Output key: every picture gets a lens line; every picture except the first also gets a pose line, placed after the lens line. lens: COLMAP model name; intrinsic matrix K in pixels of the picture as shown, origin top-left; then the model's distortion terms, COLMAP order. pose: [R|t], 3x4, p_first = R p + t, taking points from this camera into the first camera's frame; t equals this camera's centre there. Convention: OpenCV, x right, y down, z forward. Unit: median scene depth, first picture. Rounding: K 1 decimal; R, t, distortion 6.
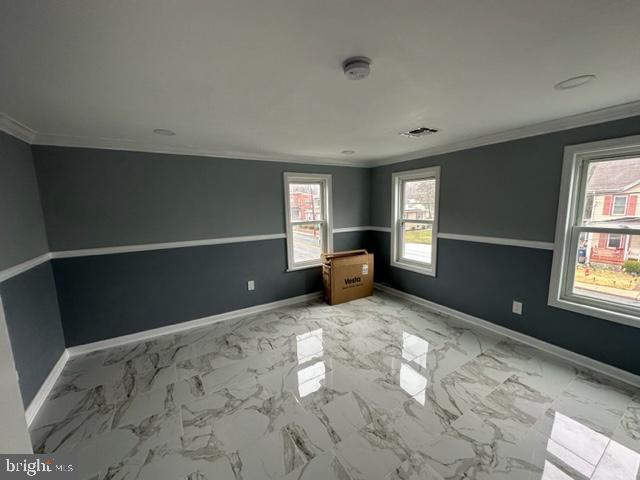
lens RADIAL K [[254.0, 0, 318.9], [0, 254.0, 240.1], [0, 0, 1]] dist [-0.003377, 0.000411]
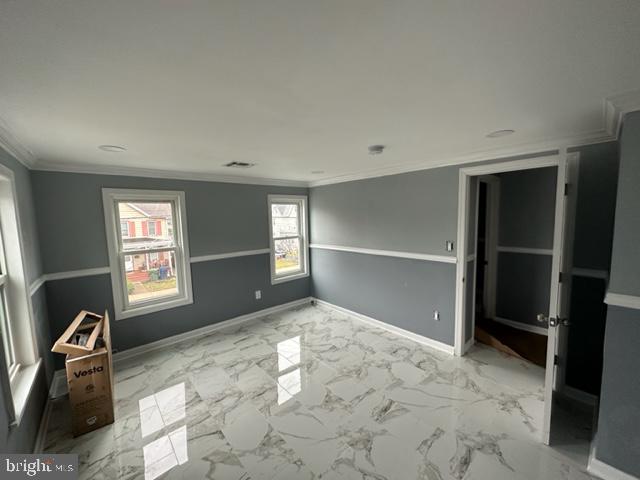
lens RADIAL K [[254.0, 0, 321.1], [0, 254.0, 240.2], [0, 0, 1]] dist [-0.003377, 0.000411]
pose [[-0.181104, -0.063669, 0.981401, -0.683954], [0.171253, 0.980615, 0.095221, -0.119863], [-0.968439, 0.185312, -0.166690, 0.769762]]
